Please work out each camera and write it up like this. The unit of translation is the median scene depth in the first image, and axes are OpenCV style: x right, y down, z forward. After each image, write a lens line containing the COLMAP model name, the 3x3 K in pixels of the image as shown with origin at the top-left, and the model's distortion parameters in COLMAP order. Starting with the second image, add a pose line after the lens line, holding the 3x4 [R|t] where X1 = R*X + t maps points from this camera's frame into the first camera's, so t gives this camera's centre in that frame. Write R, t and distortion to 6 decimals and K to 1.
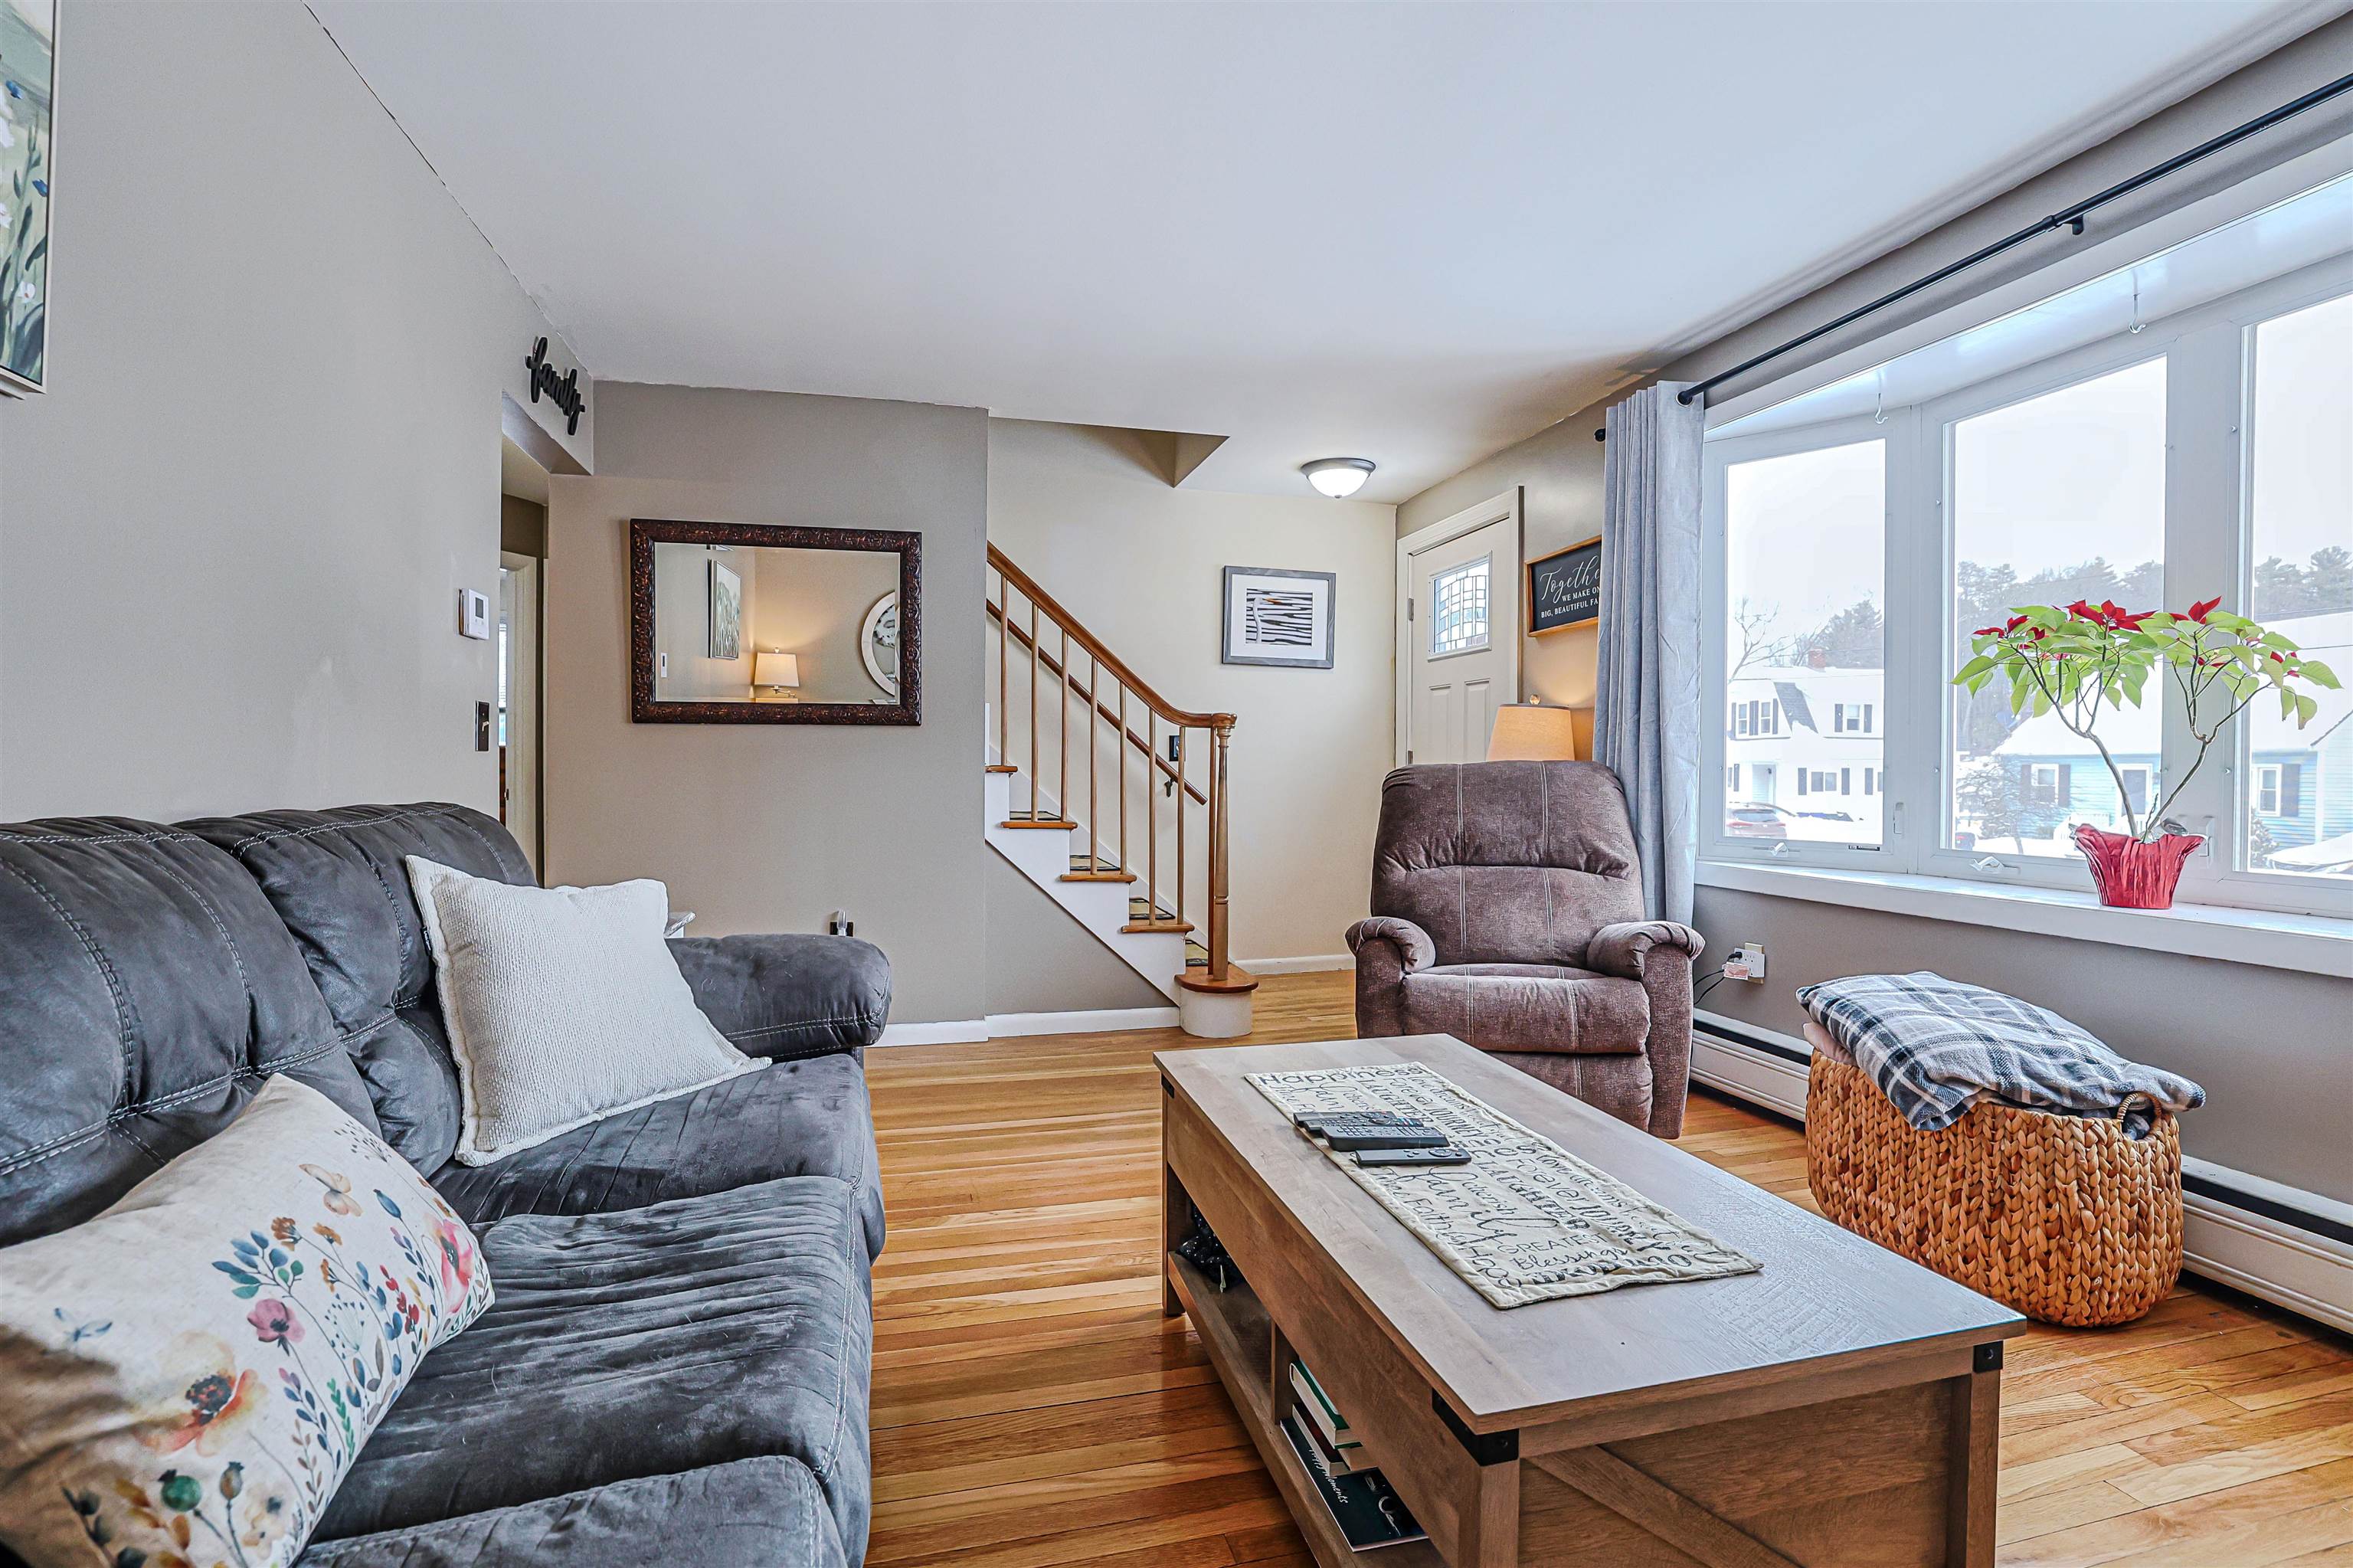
lens RADIAL K [[1071.9, 0, 1146.8], [0, 1071.9, 789.0], [0, 0, 1]] dist [-0.050930, 0.018192]
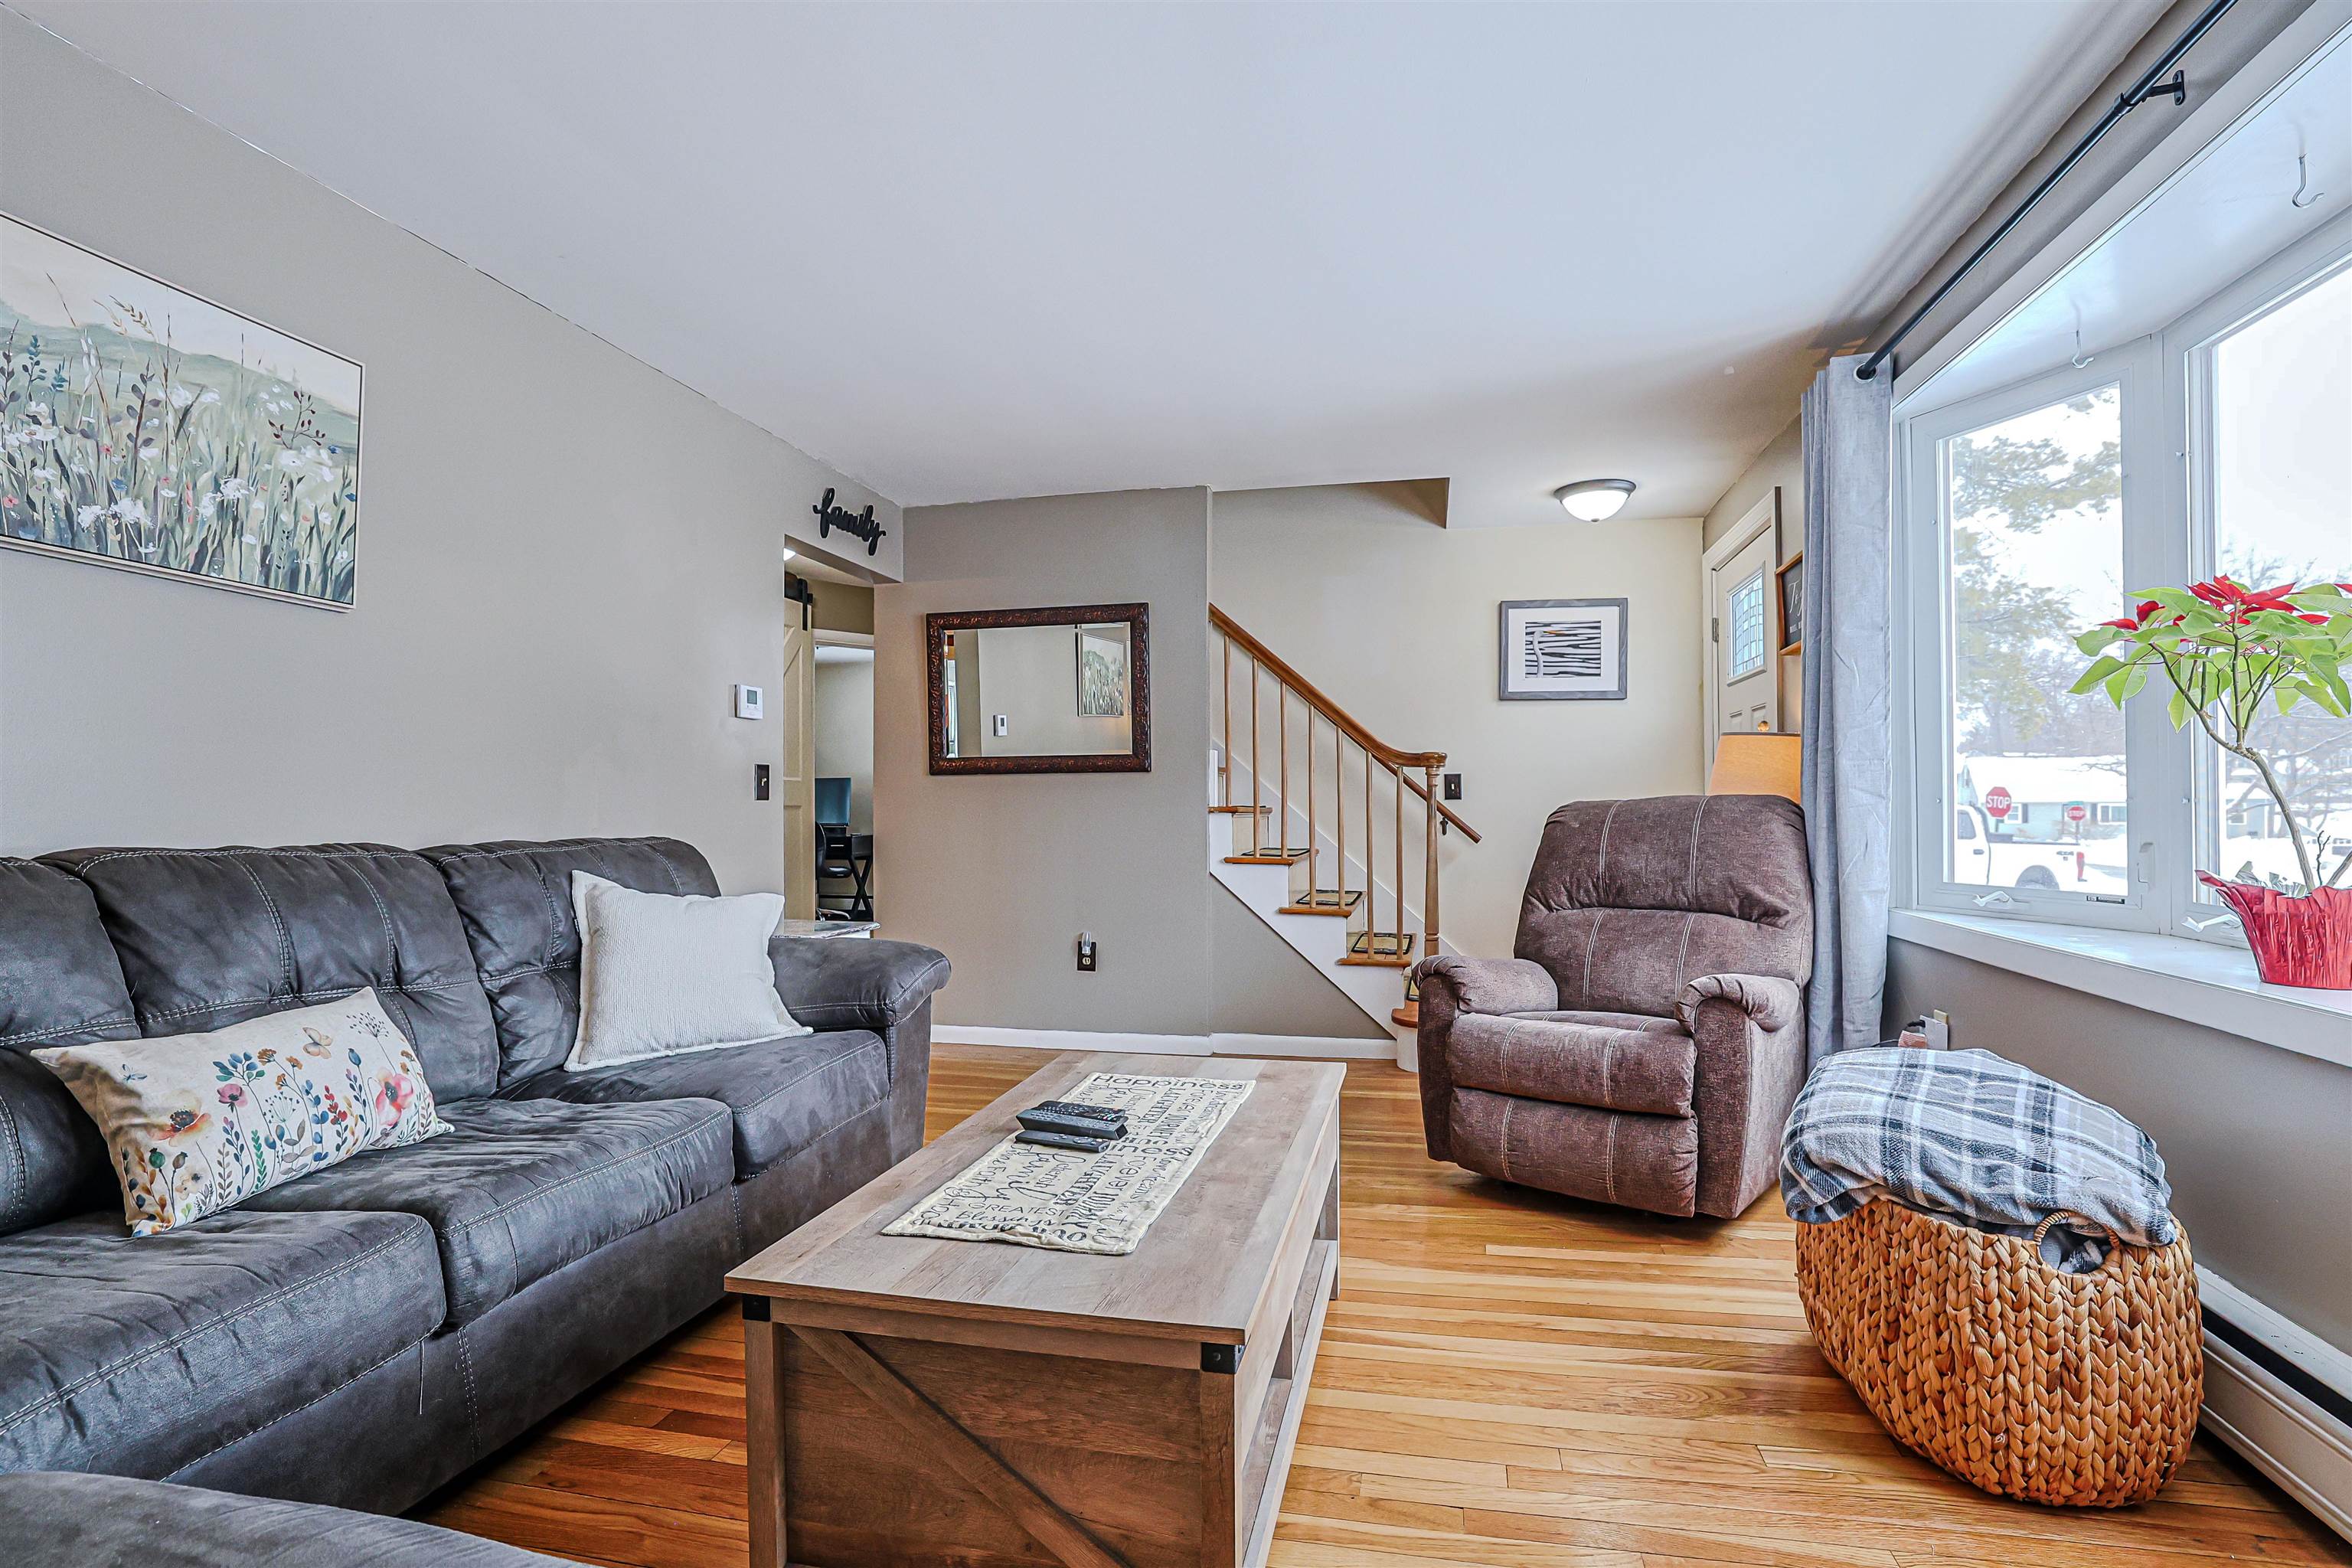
lens RADIAL K [[1069.0, 0, 1214.2], [0, 1069.0, 808.3], [0, 0, 1]] dist [-0.049462, 0.016000]
pose [[0.902072, -0.008980, -0.431492, 0.683179], [0.001047, 0.999826, -0.018619, 0.001696], [0.431584, 0.016344, 0.901925, 0.007599]]
